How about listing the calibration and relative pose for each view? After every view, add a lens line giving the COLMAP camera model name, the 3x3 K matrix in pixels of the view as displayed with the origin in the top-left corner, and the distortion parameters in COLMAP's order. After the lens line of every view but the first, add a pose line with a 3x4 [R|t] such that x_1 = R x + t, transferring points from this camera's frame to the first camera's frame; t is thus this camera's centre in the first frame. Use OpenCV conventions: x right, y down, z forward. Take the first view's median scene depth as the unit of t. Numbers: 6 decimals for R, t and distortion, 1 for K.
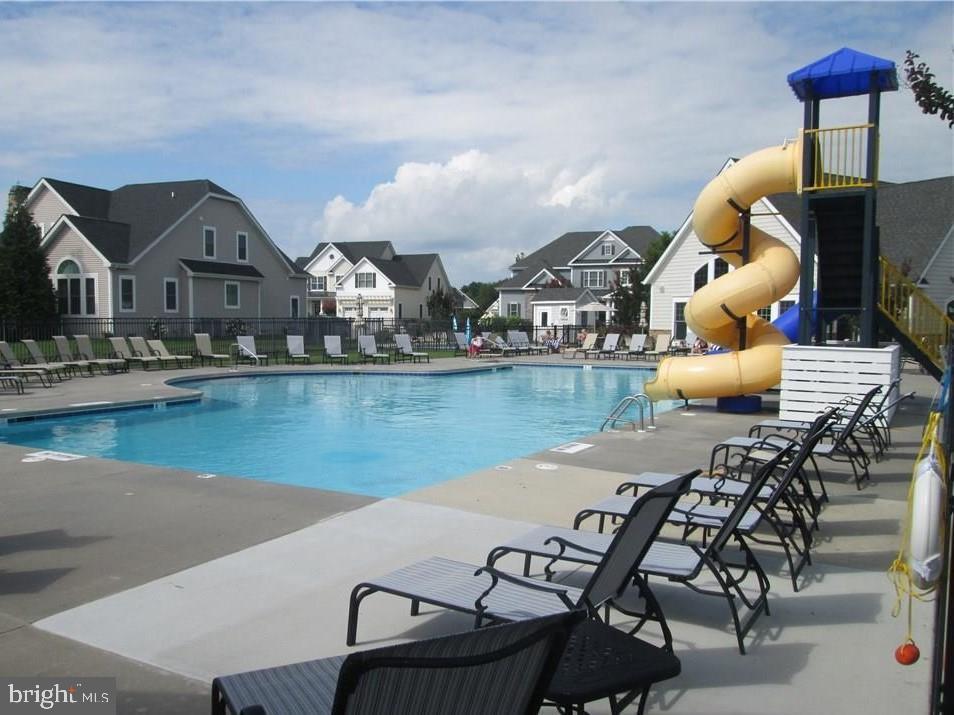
lens RADIAL K [[789.7, 0, 477.3], [0, 789.7, 358.9], [0, 0, 1]] dist [-0.018783, -0.002957]
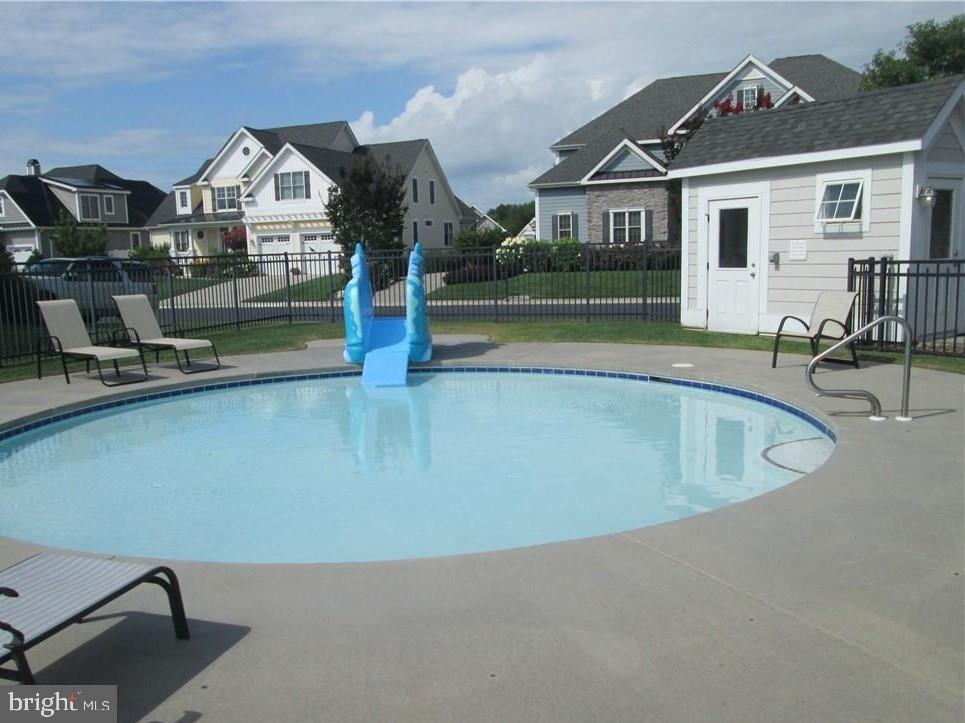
lens RADIAL K [[798.8, 0, 481.4], [0, 798.8, 358.3], [0, 0, 1]] dist [-0.018783, -0.002957]
pose [[0.998533, -0.036172, -0.040290, 0.009257], [0.039537, 0.995499, 0.086132, -0.021901], [0.036993, -0.087599, 0.995469, 0.434344]]
